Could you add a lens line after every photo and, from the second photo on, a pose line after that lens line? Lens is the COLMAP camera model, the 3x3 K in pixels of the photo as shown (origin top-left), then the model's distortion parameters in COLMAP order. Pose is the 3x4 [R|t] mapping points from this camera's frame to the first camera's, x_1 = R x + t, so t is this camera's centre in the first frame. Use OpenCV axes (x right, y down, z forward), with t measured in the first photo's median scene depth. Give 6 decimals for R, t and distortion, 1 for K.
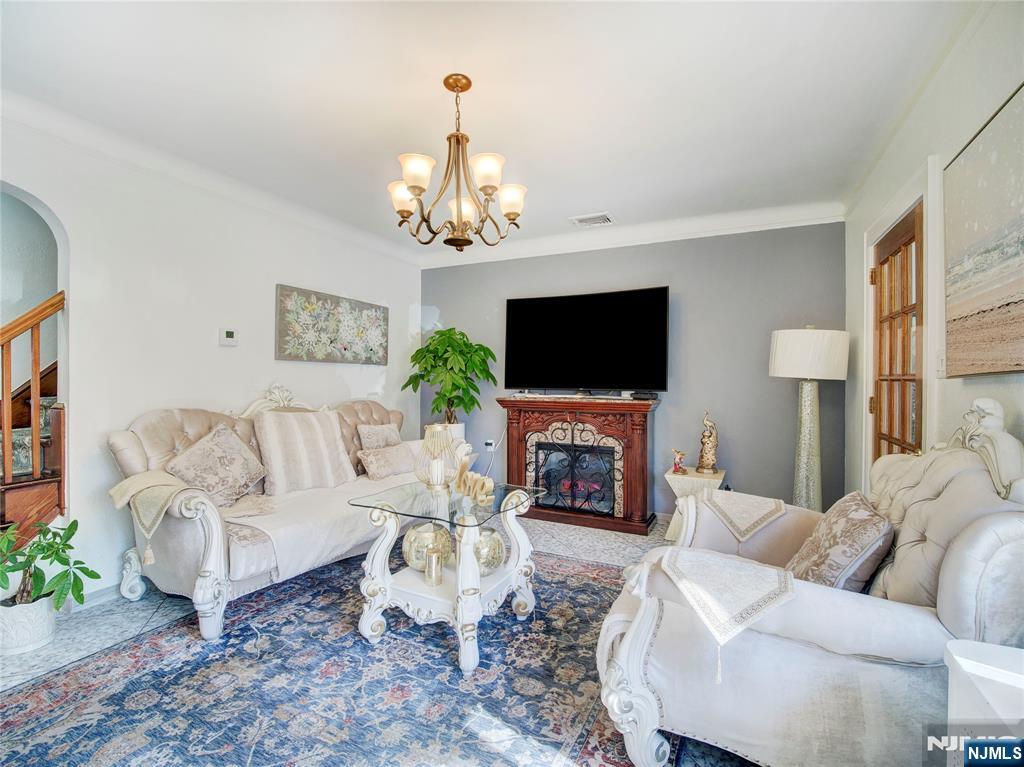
lens RADIAL K [[470.6, 0, 512.0], [0, 470.6, 383.5], [0, 0, 1]] dist [-0.003976, -0.000457]
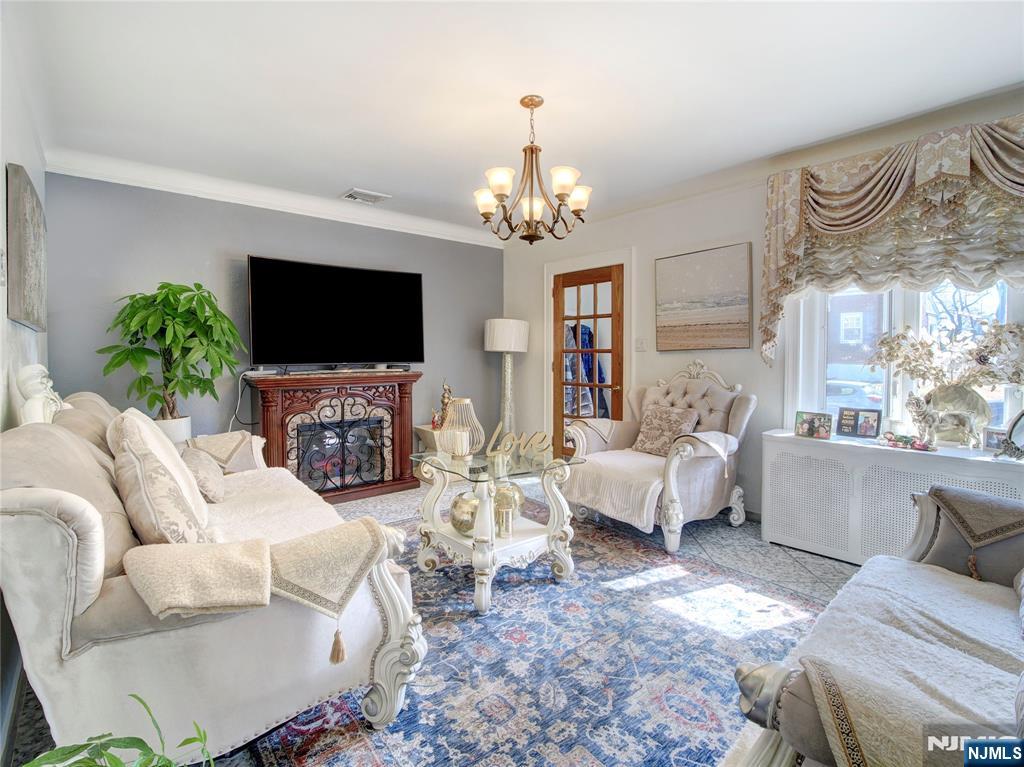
lens RADIAL K [[470.6, 0, 512.0], [0, 470.6, 383.5], [0, 0, 1]] dist [-0.003976, -0.000457]
pose [[0.422737, -0.062272, 0.904110, -0.626147], [0.015068, 0.997981, 0.061692, -0.001442], [-0.906127, -0.012456, 0.422822, 0.287032]]
